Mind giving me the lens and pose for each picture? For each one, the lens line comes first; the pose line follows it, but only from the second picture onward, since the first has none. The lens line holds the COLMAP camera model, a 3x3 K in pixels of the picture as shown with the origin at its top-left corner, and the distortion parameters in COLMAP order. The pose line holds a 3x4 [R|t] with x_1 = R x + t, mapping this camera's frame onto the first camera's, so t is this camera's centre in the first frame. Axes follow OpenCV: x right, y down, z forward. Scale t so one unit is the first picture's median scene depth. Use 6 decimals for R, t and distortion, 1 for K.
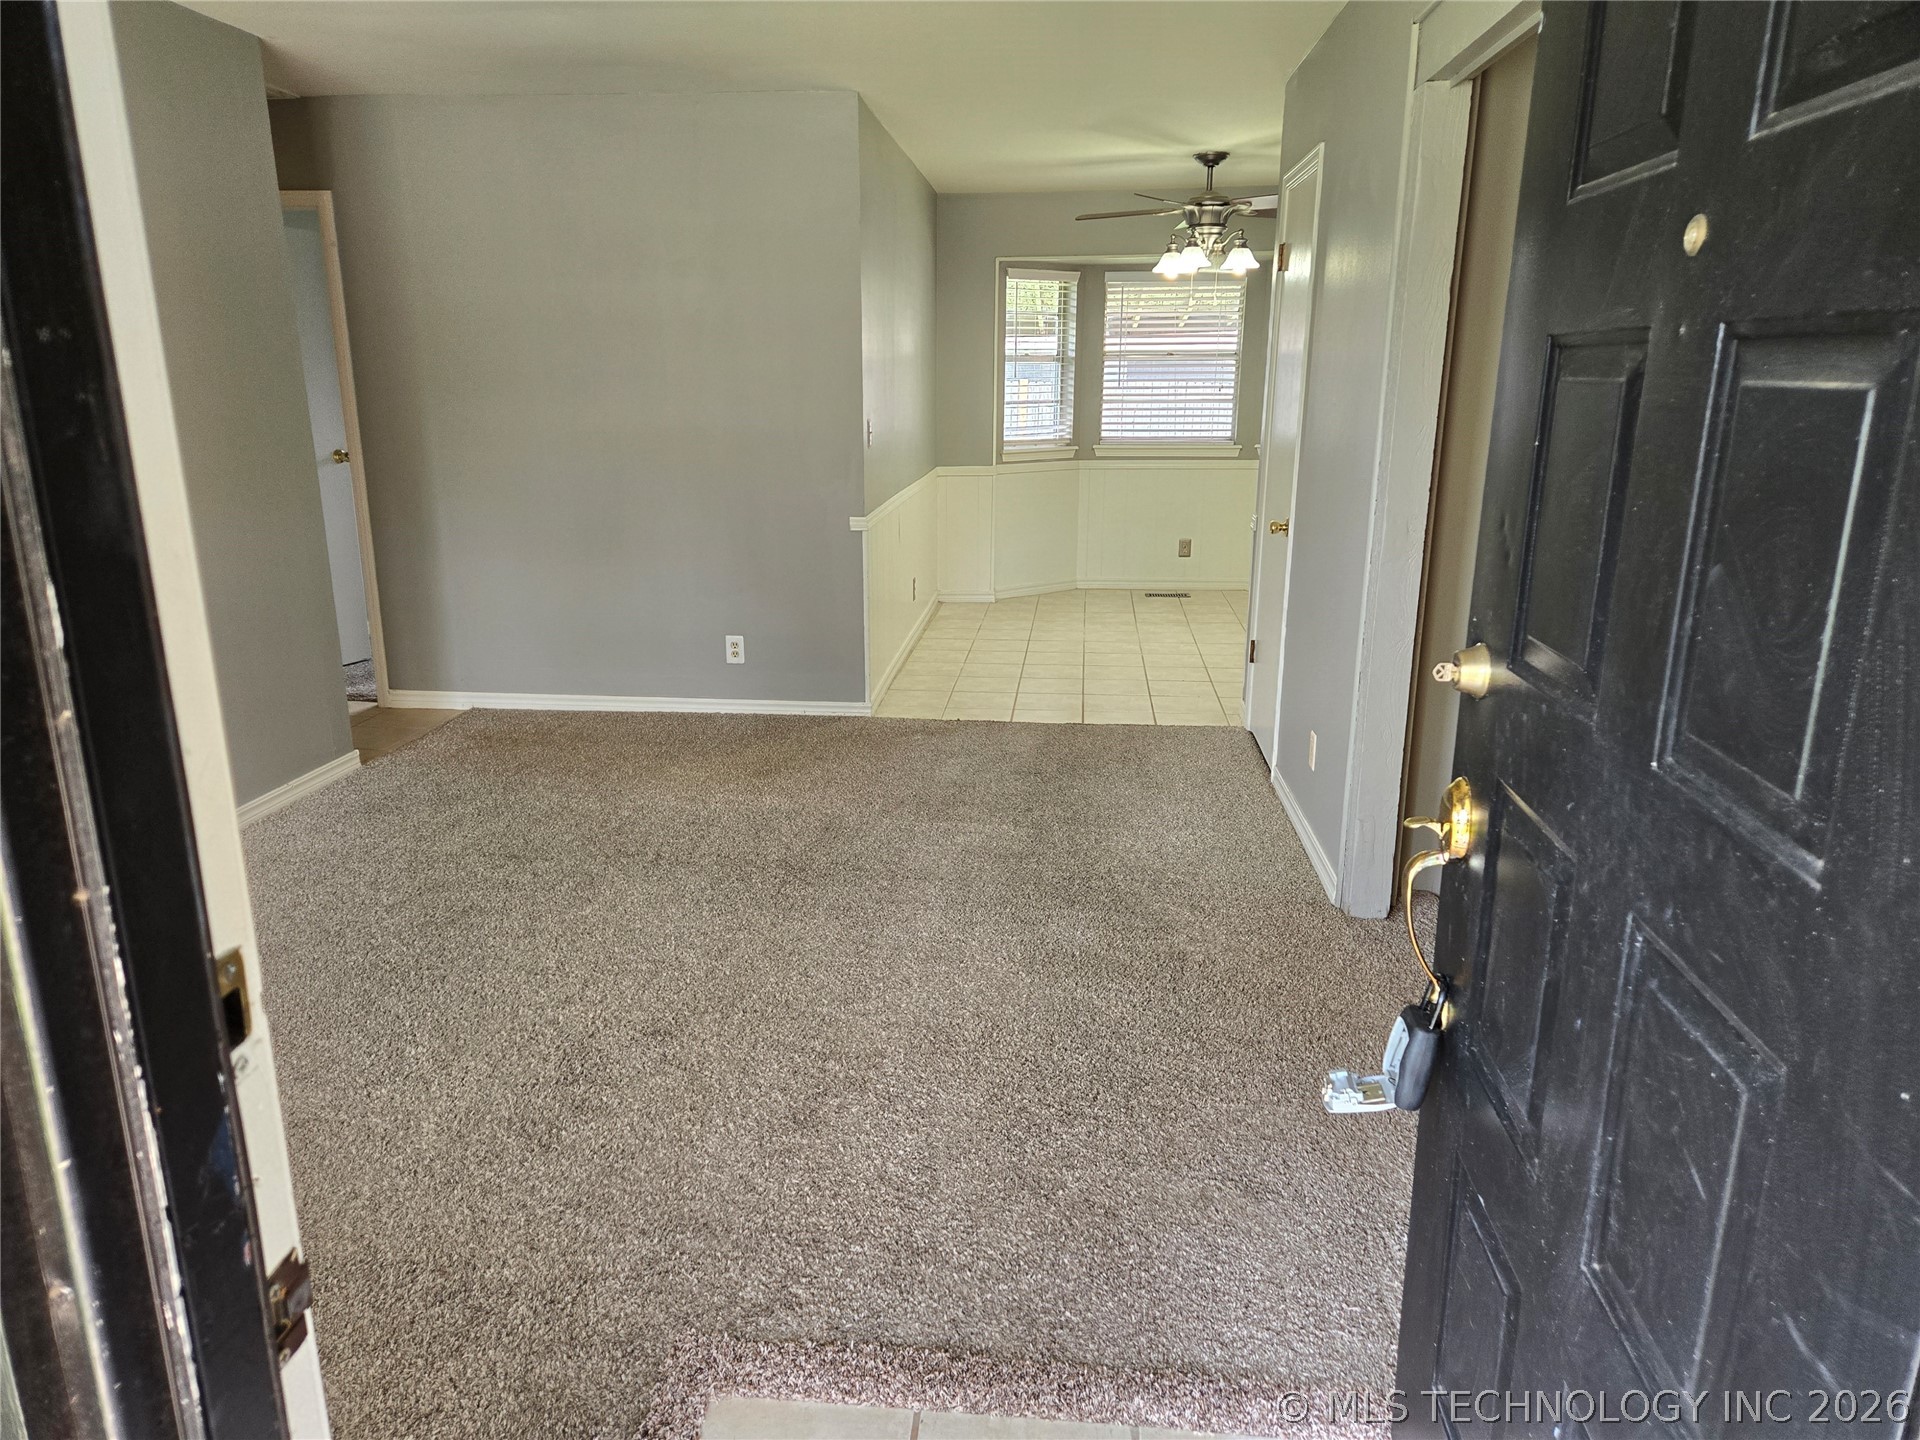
lens RADIAL K [[1289.3, 0, 920.1], [0, 1289.3, 713.8], [0, 0, 1]] dist [0.043655, -0.022331]
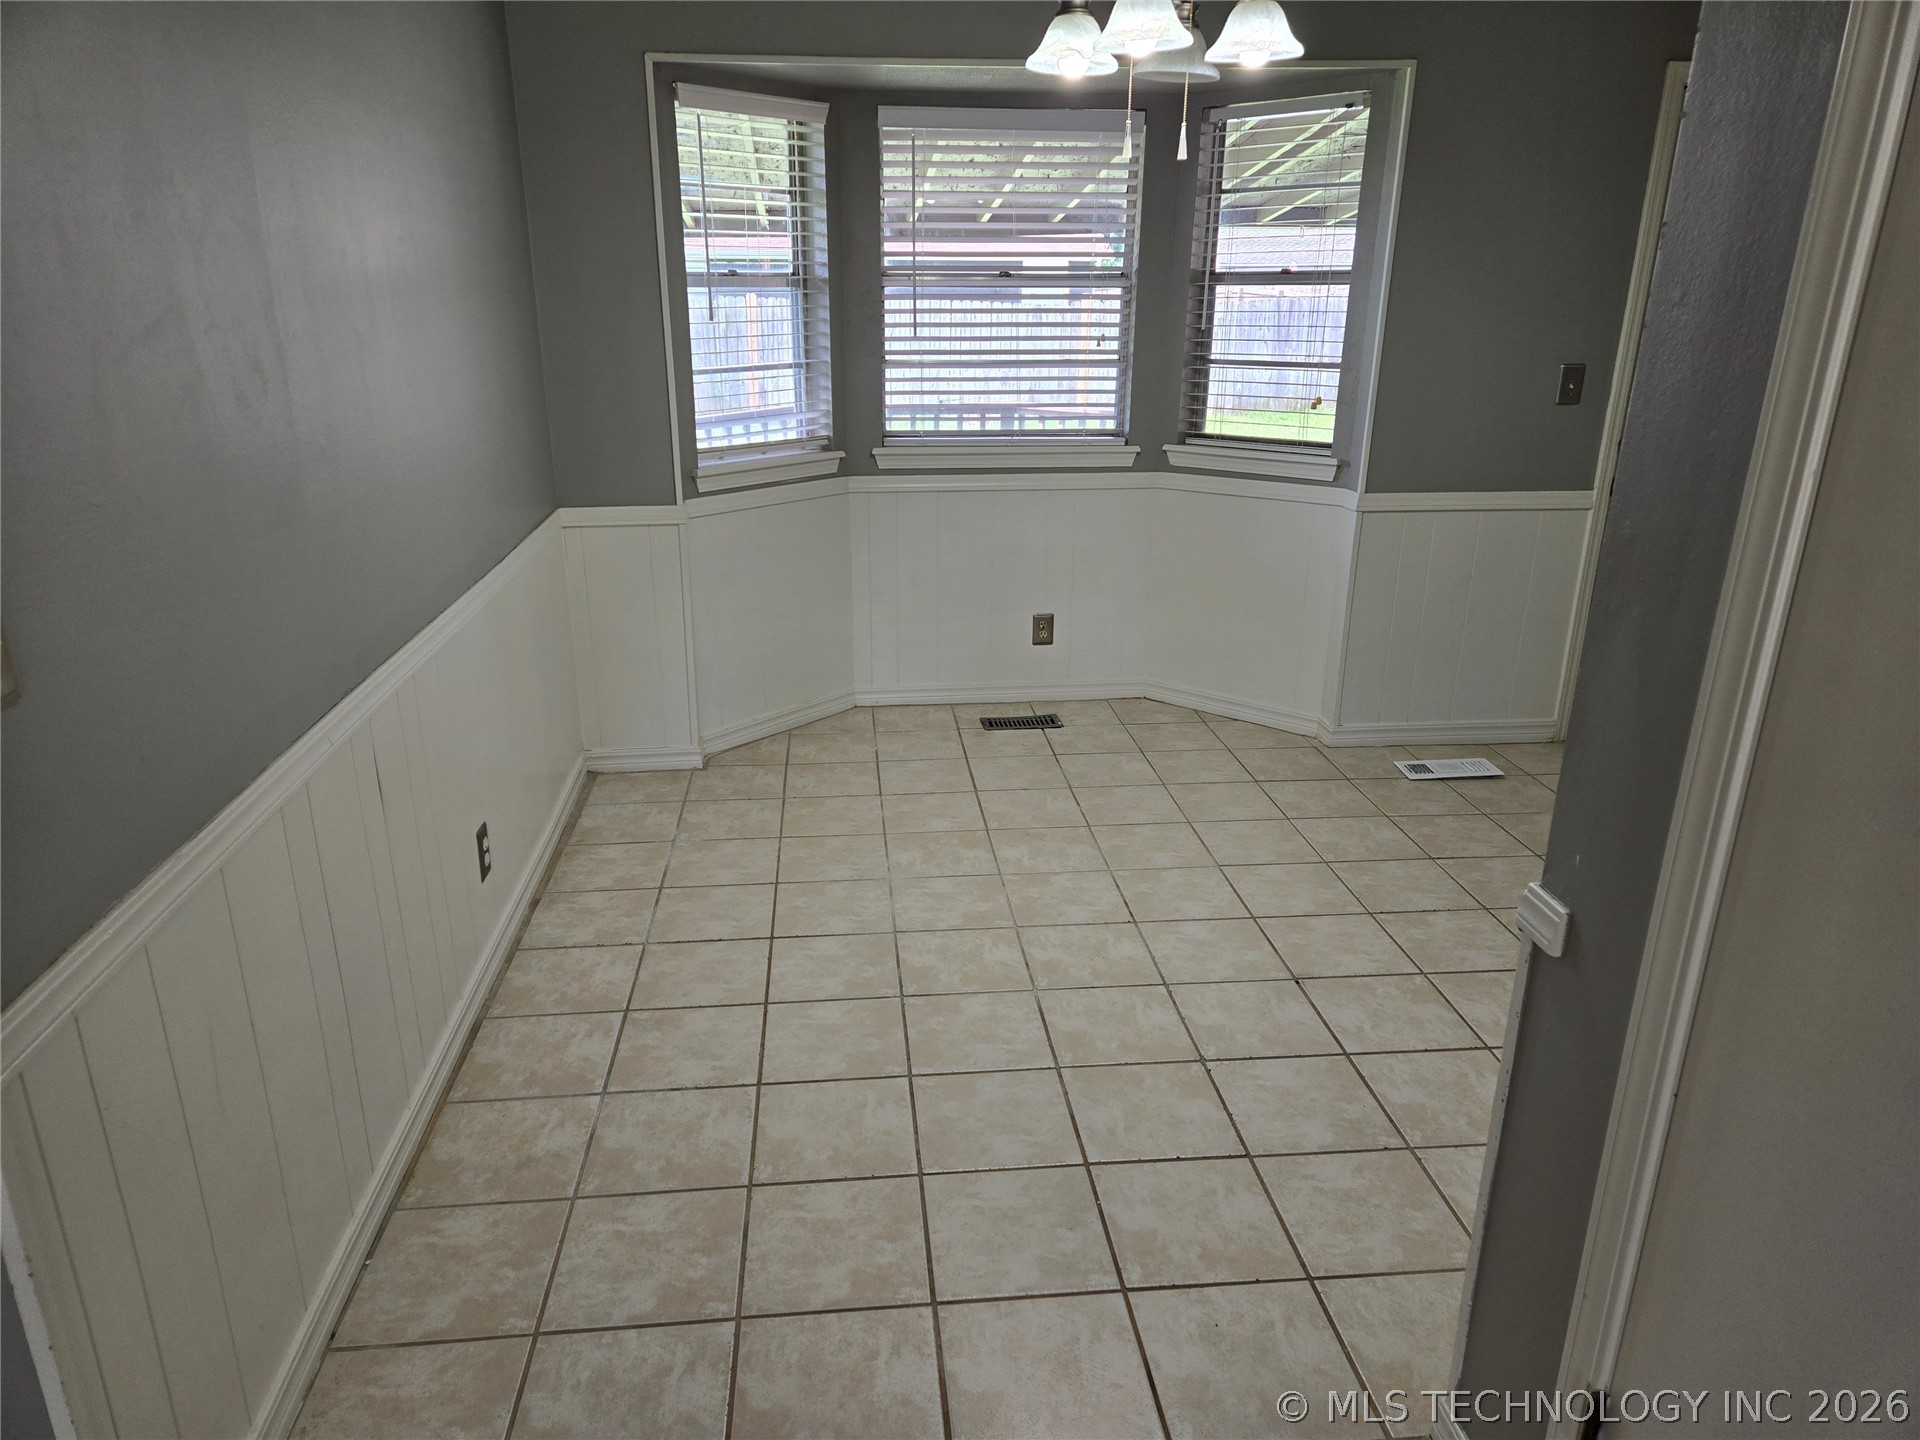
lens RADIAL K [[1289.3, 0, 977.9], [0, 1289.3, 751.0], [0, 0, 1]] dist [0.043655, -0.022331]
pose [[0.973060, -0.068517, 0.220134, 0.050514], [0.048104, 0.994141, 0.096795, -0.134197], [-0.225476, -0.083598, 0.970655, 0.465184]]
